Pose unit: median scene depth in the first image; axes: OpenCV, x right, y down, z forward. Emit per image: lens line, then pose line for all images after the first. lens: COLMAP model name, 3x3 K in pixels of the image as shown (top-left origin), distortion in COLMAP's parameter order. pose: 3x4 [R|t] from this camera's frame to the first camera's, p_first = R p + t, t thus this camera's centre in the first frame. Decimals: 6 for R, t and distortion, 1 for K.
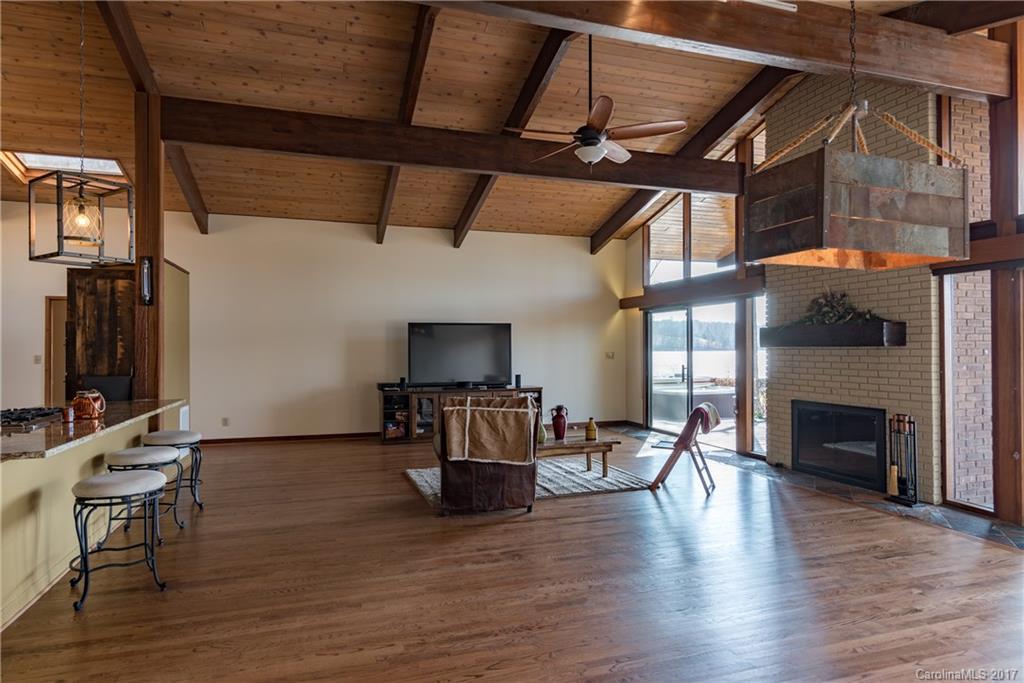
lens RADIAL K [[585.6, 0, 507.1], [0, 585.6, 338.9], [0, 0, 1]] dist [0.004484, 0.002218]
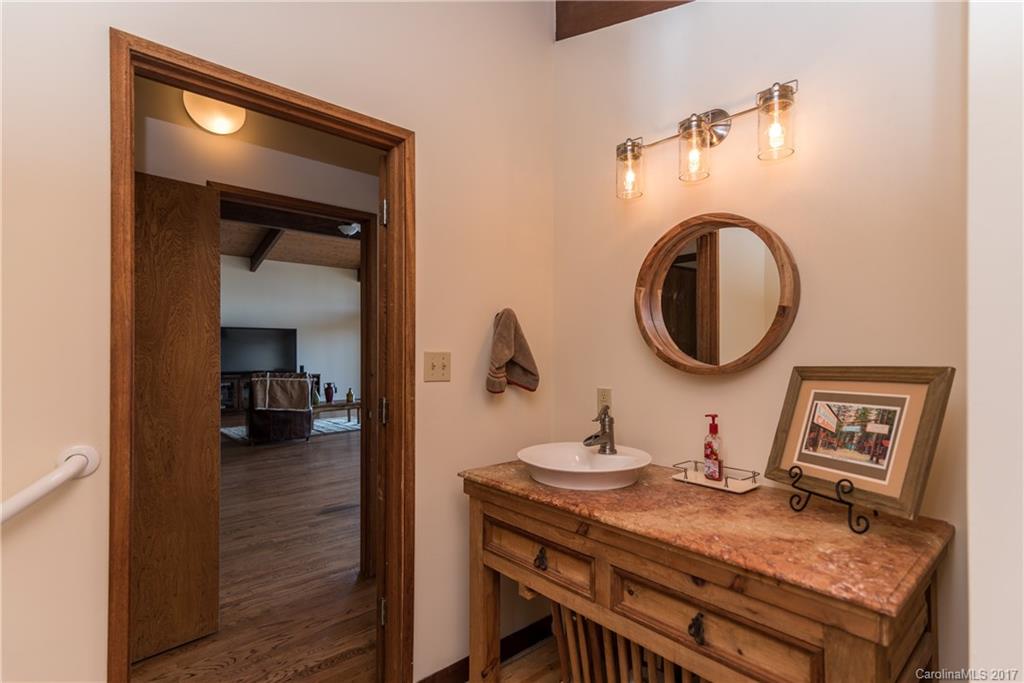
lens RADIAL K [[504.9, 0, 516.7], [0, 504.9, 347.4], [0, 0, 1]] dist [0.001529, -0.000025]
pose [[0.914731, 0.005495, 0.404025, -0.000044], [-0.008218, 0.999954, 0.005006, 0.011502], [-0.403979, -0.007899, 0.914734, -0.455627]]
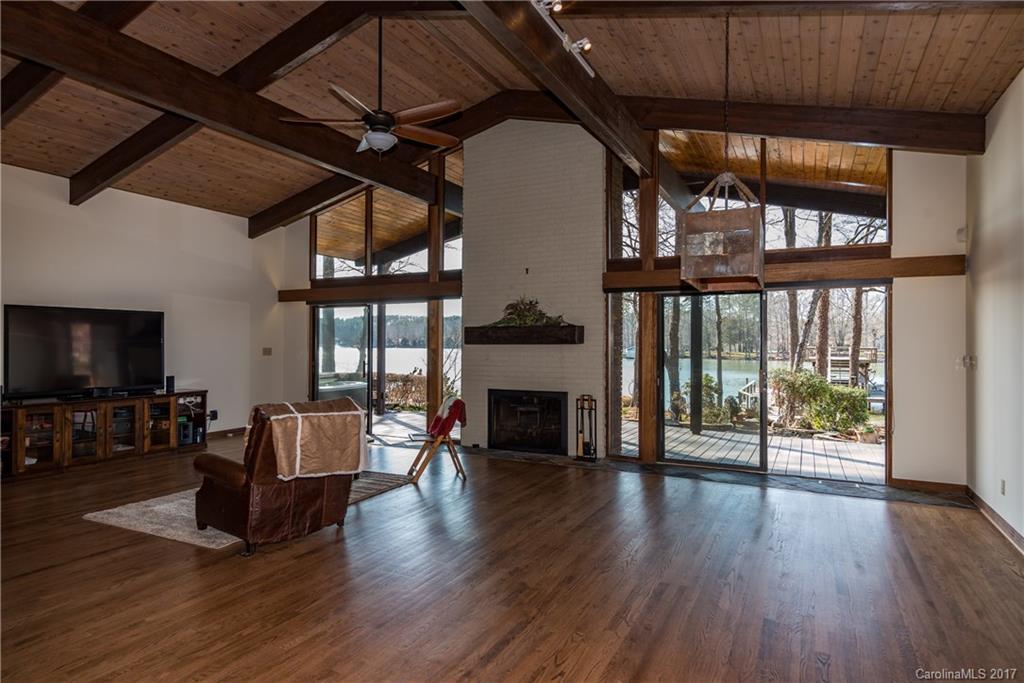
lens RADIAL K [[585.6, 0, 506.5], [0, 585.6, 344.4], [0, 0, 1]] dist [0.004484, 0.002218]
pose [[0.712052, 0.004694, 0.702111, -0.324201], [-0.016257, 0.999820, 0.009802, 0.002969], [-0.701938, -0.018394, 0.712000, 0.146564]]
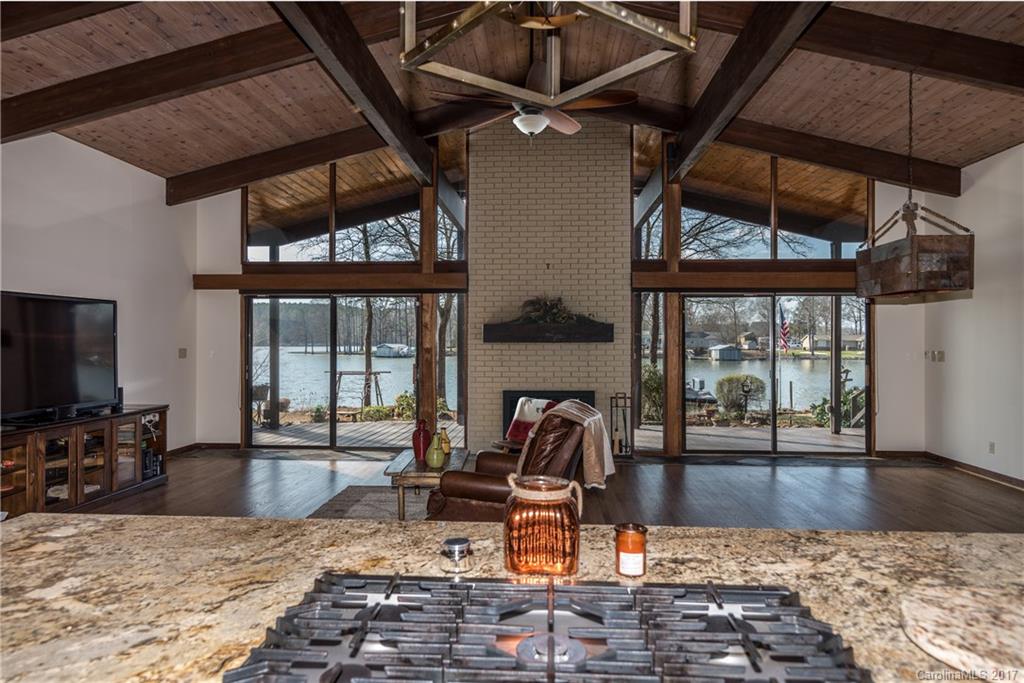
lens RADIAL K [[668.1, 0, 510.5], [0, 668.1, 343.8], [0, 0, 1]] dist [0.004709, 0.002098]
pose [[0.354624, 0.002075, 0.935007, -0.701770], [-0.014983, 0.999882, 0.003464, 0.012172], [-0.934889, -0.015238, 0.354613, 0.569920]]
